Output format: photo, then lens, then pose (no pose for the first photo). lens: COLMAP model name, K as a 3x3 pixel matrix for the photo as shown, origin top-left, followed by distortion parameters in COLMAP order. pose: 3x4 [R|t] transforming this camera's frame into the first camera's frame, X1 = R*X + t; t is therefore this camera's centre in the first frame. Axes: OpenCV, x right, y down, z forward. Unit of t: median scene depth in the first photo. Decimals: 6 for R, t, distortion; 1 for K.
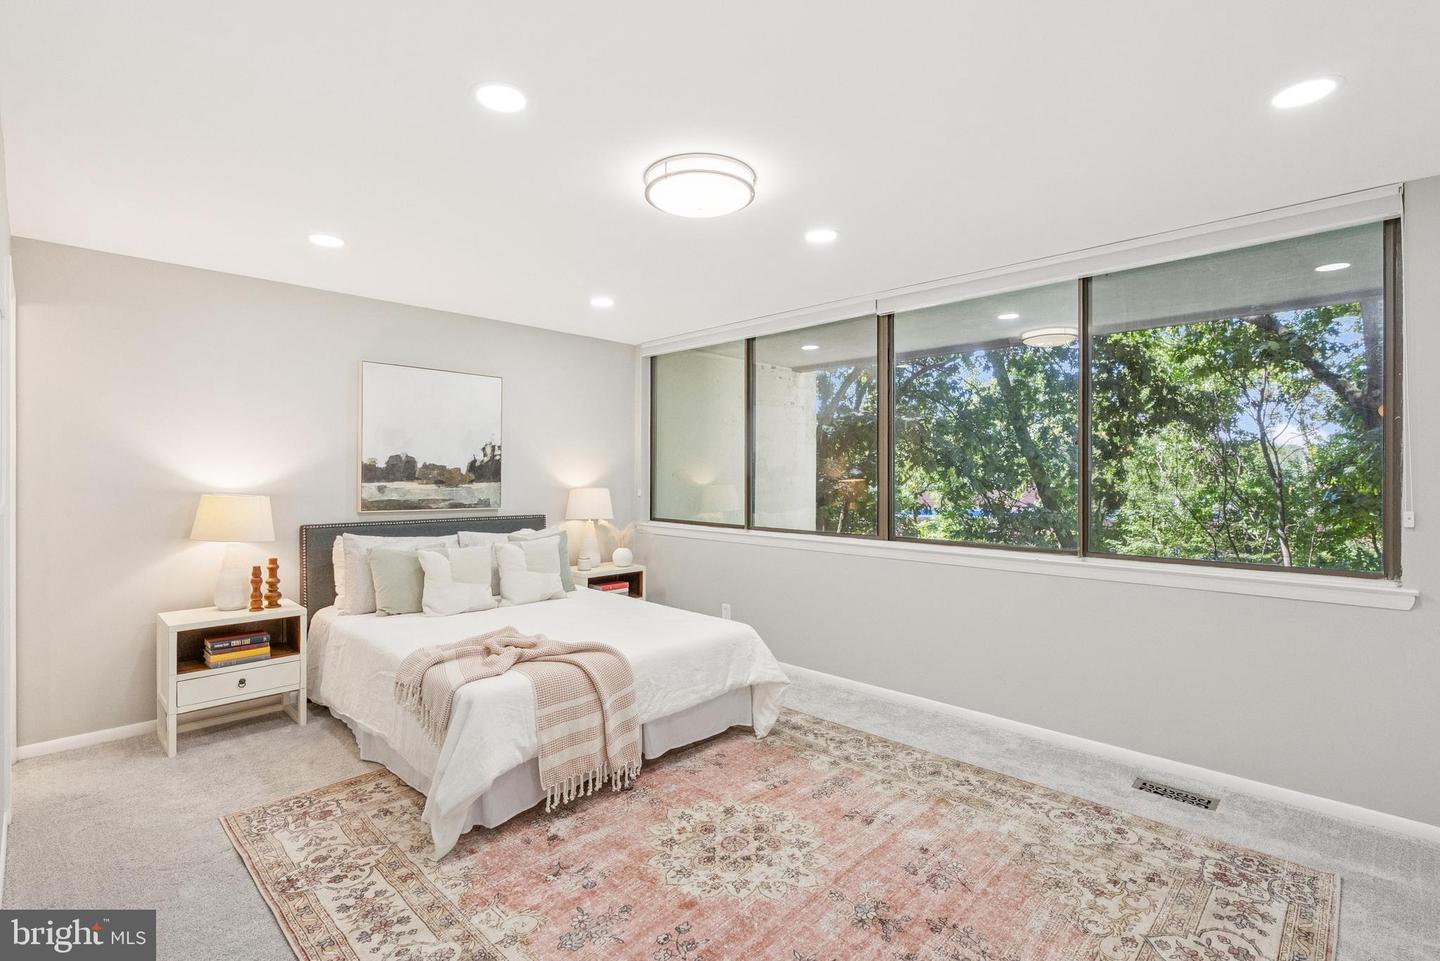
lens RADIAL K [[665.4, 0, 710.7], [0, 665.4, 473.0], [0, 0, 1]] dist [-0.014294, 0.003731]
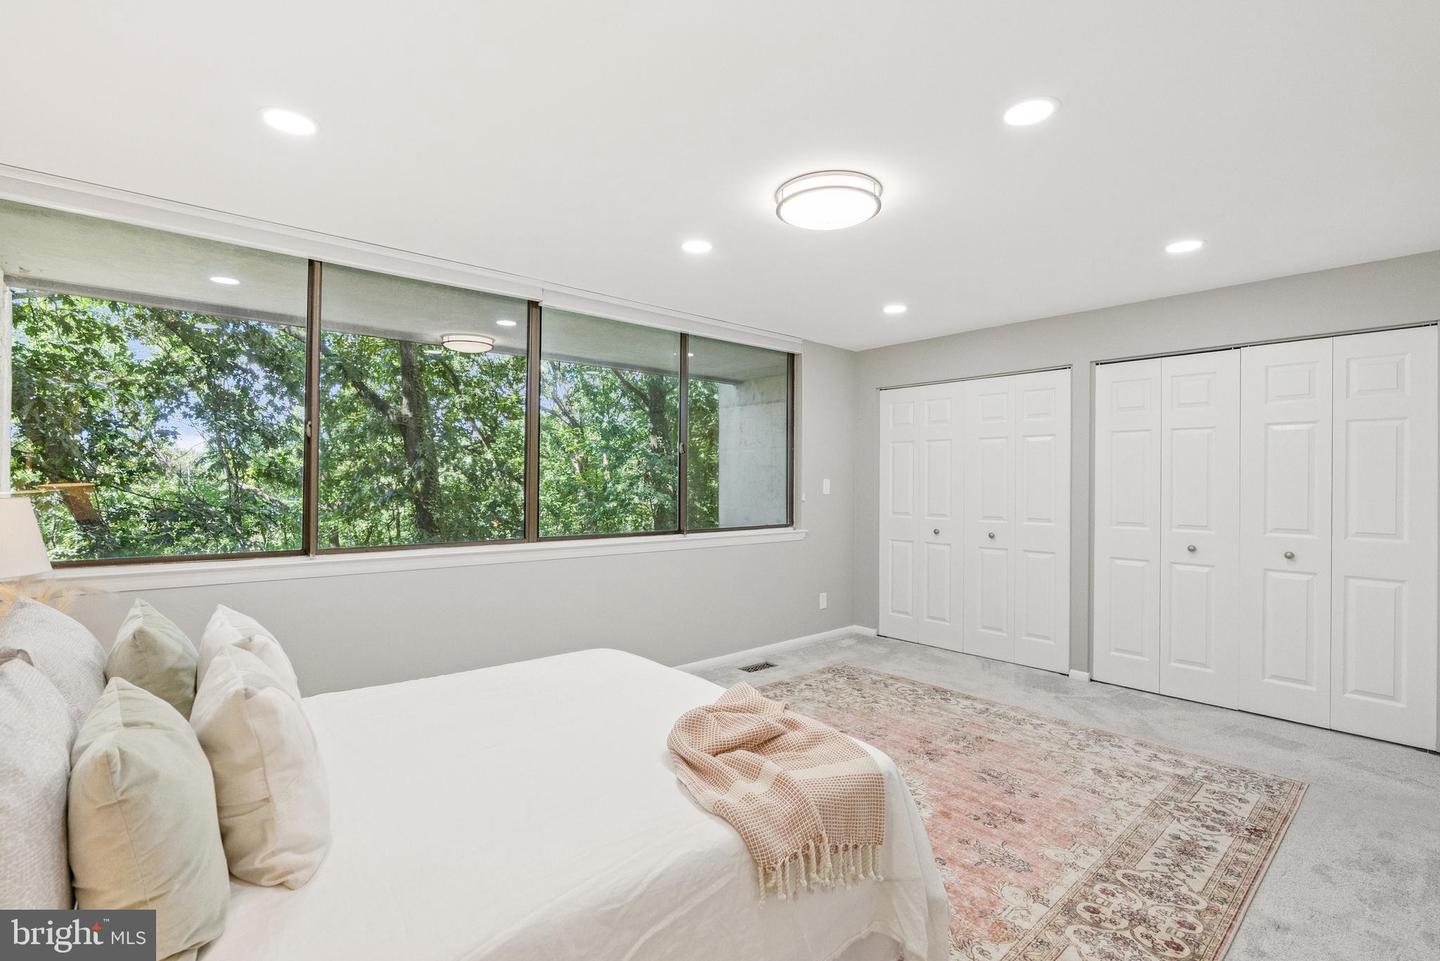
lens RADIAL K [[665.4, 0, 710.3], [0, 665.4, 476.1], [0, 0, 1]] dist [-0.014294, 0.003731]
pose [[0.074615, 0.003188, 0.997207, -0.971139], [-0.007850, 0.999966, -0.002609, 0.010056], [-0.997181, -0.007634, 0.074638, 0.991999]]
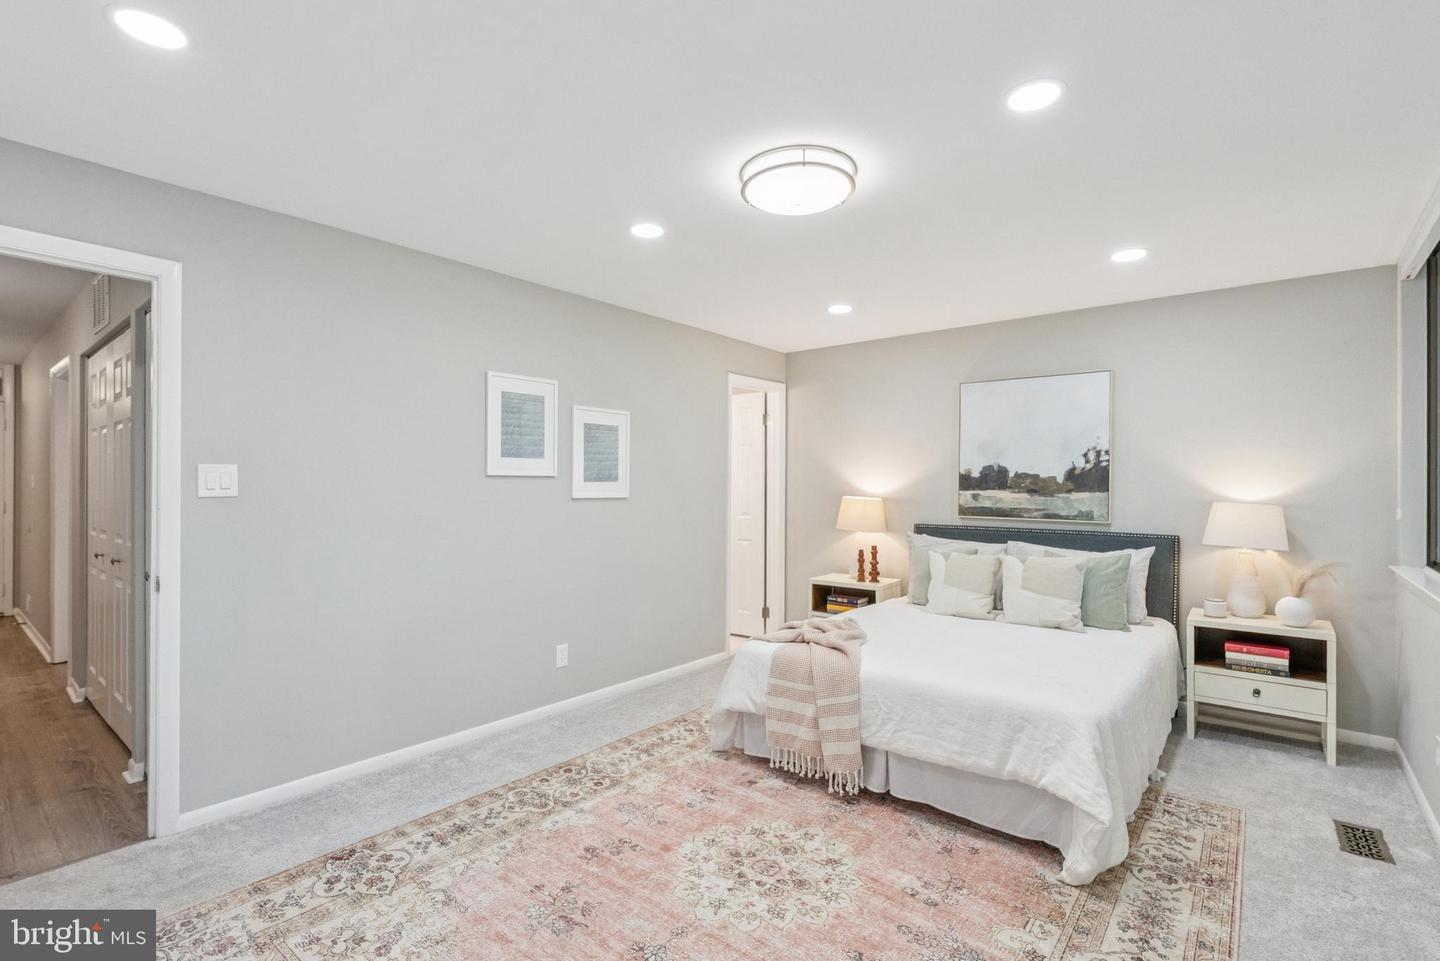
lens RADIAL K [[665.4, 0, 723.9], [0, 665.4, 484.7], [0, 0, 1]] dist [-0.014294, 0.003731]
pose [[0.093844, -0.001745, -0.995585, 0.831102], [-0.002011, 0.999996, -0.001943, 0.011080], [0.995585, 0.002185, 0.093840, 0.723446]]
